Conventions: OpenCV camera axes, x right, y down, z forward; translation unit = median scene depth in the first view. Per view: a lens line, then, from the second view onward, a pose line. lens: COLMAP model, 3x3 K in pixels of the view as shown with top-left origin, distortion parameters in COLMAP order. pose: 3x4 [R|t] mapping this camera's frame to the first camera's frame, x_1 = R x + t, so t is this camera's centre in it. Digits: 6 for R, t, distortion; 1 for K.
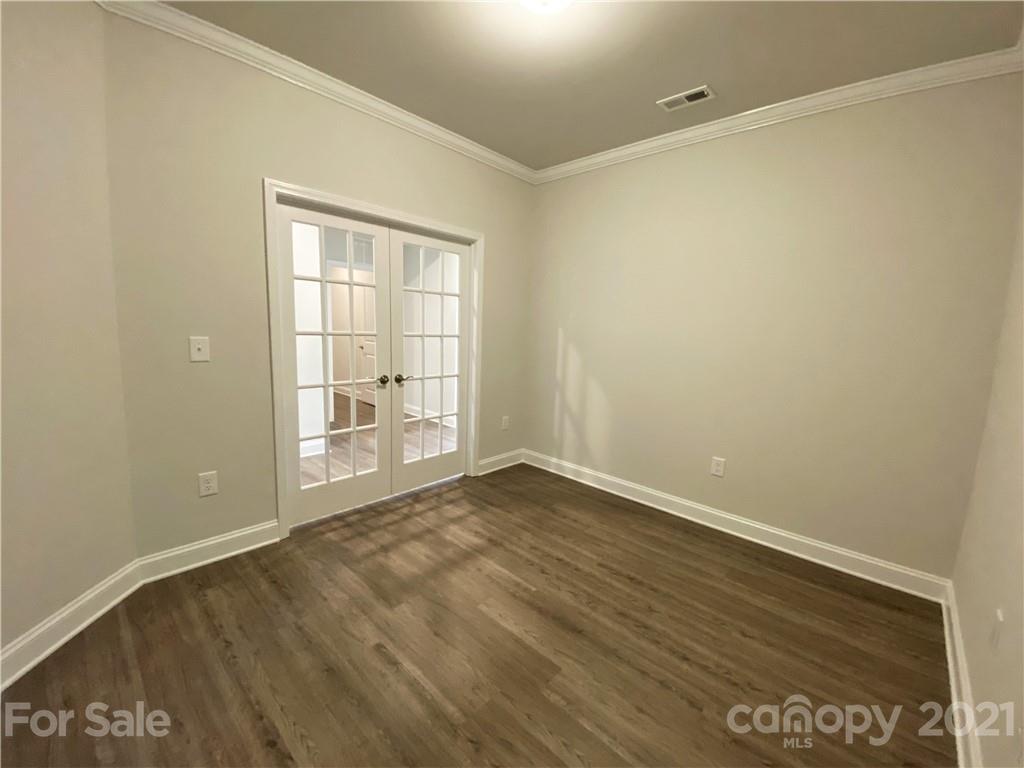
lens RADIAL K [[422.2, 0, 512.0], [0, 422.2, 384.0], [0, 0, 1]] dist [0.001382, -0.010062]
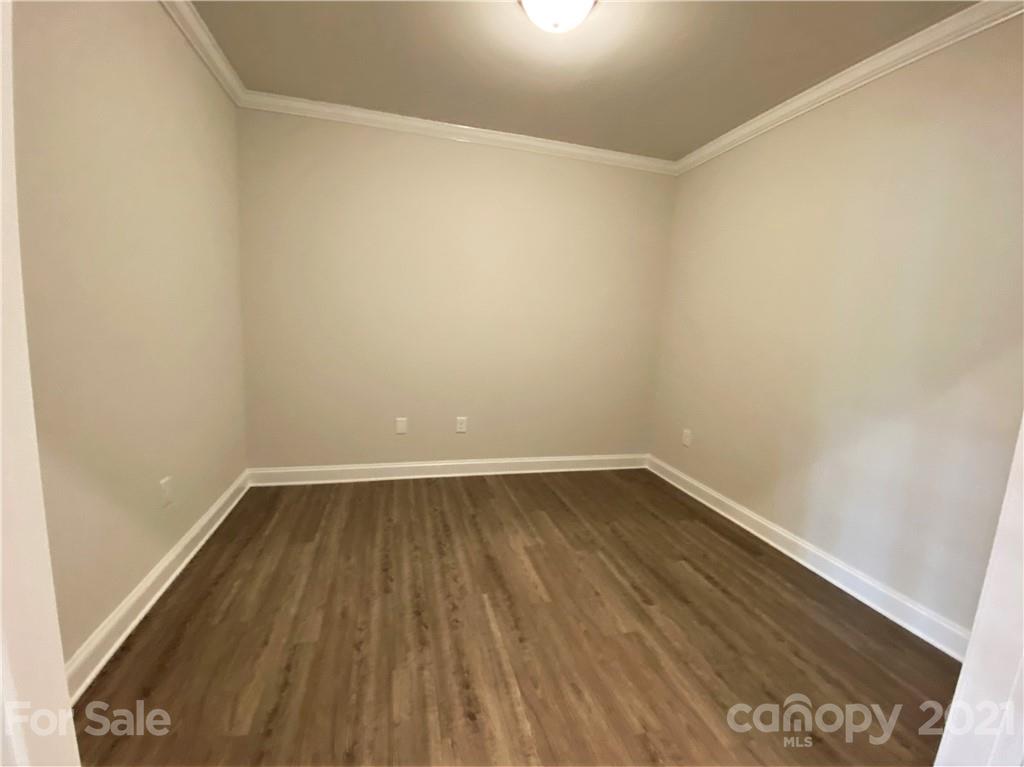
lens RADIAL K [[422.2, 0, 512.0], [0, 422.2, 383.5], [0, 0, 1]] dist [0.001382, -0.010062]
pose [[-0.841361, -0.165450, 0.514527, -0.410157], [-0.012890, 0.957865, 0.286930, -0.236798], [-0.540319, 0.234779, -0.808043, 1.648450]]
